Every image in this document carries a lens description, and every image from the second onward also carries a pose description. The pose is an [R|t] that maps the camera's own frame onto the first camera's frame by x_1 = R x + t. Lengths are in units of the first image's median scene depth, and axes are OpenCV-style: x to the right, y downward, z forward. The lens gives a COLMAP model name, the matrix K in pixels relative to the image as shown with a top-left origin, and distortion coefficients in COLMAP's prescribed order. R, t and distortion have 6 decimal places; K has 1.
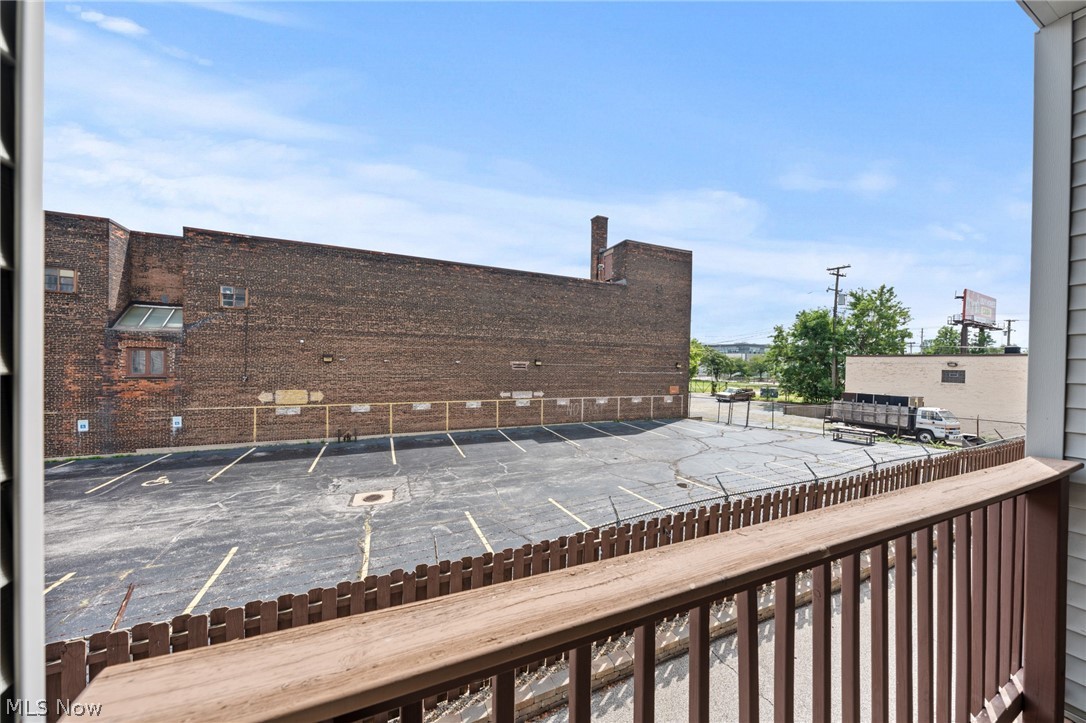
lens RADIAL K [[371.3, 0, 546.0], [0, 371.3, 367.7], [0, 0, 1]] dist [-0.002093, -0.000010]
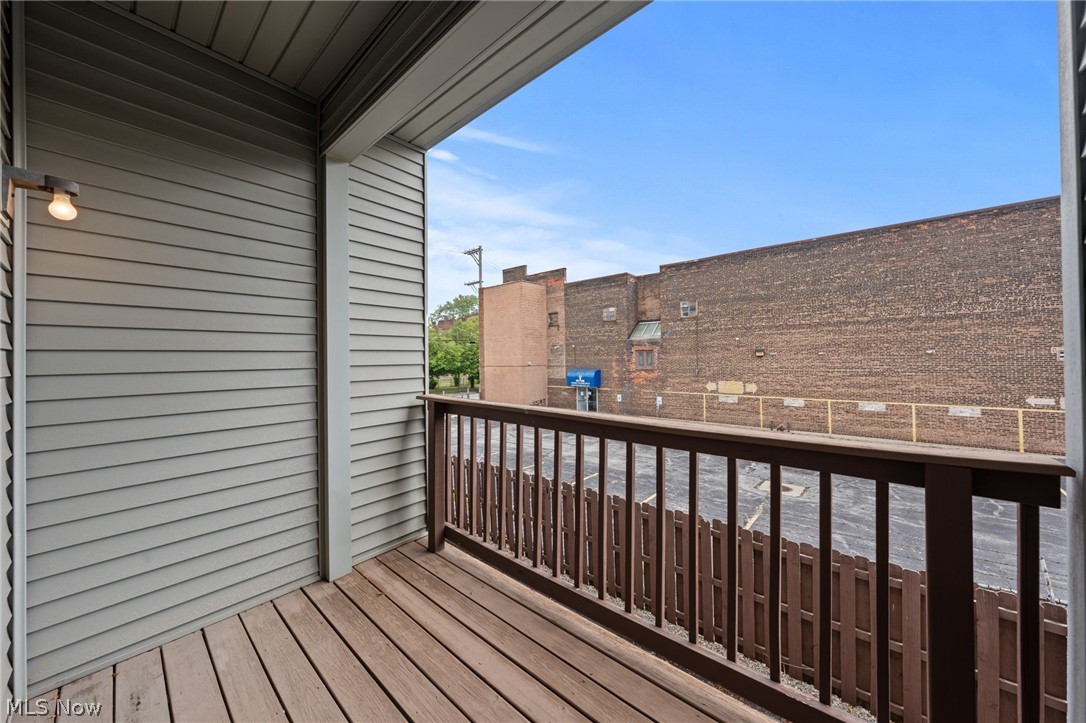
lens RADIAL K [[371.3, 0, 549.5], [0, 371.3, 354.1], [0, 0, 1]] dist [-0.002093, -0.000010]
pose [[0.423188, -0.032823, -0.905447, 0.125810], [0.010142, 0.999453, -0.031491, 0.005796], [0.905985, 0.004143, 0.423290, -0.003696]]
